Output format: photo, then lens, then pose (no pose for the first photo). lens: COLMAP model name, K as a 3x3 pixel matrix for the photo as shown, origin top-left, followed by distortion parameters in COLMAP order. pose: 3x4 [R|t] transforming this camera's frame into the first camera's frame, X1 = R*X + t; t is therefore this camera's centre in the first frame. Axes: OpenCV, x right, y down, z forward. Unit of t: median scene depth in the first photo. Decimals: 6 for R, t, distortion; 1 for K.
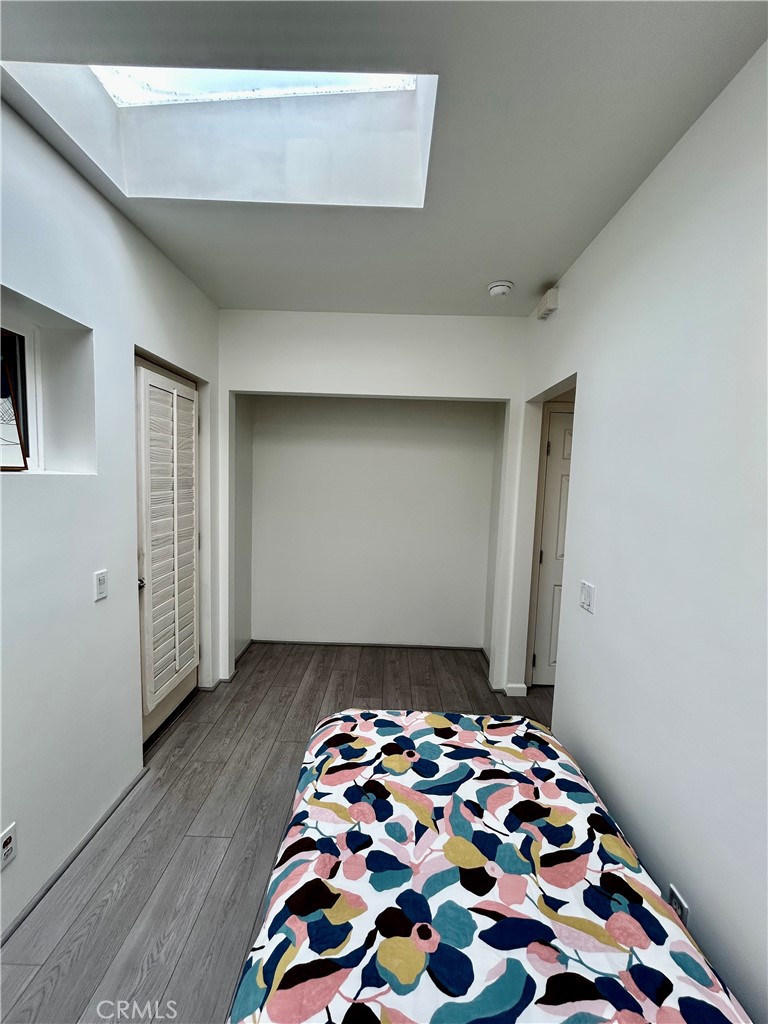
lens RADIAL K [[412.5, 0, 386.0], [0, 412.5, 512.3], [0, 0, 1]] dist [-0.000054, 0.001639]
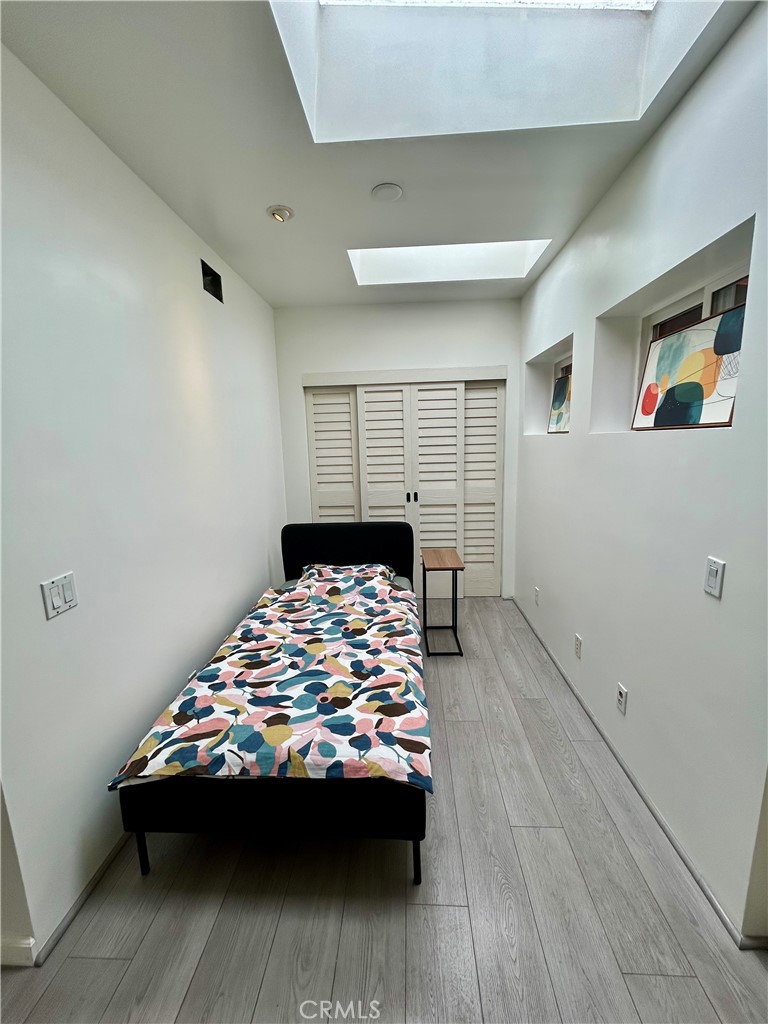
lens RADIAL K [[412.5, 0, 386.0], [0, 412.5, 512.3], [0, 0, 1]] dist [-0.000054, 0.001639]
pose [[-0.999165, -0.011864, 0.039089, -0.145988], [-0.001236, 0.965238, 0.261368, -0.162660], [-0.040831, 0.261102, -0.964447, 2.068662]]
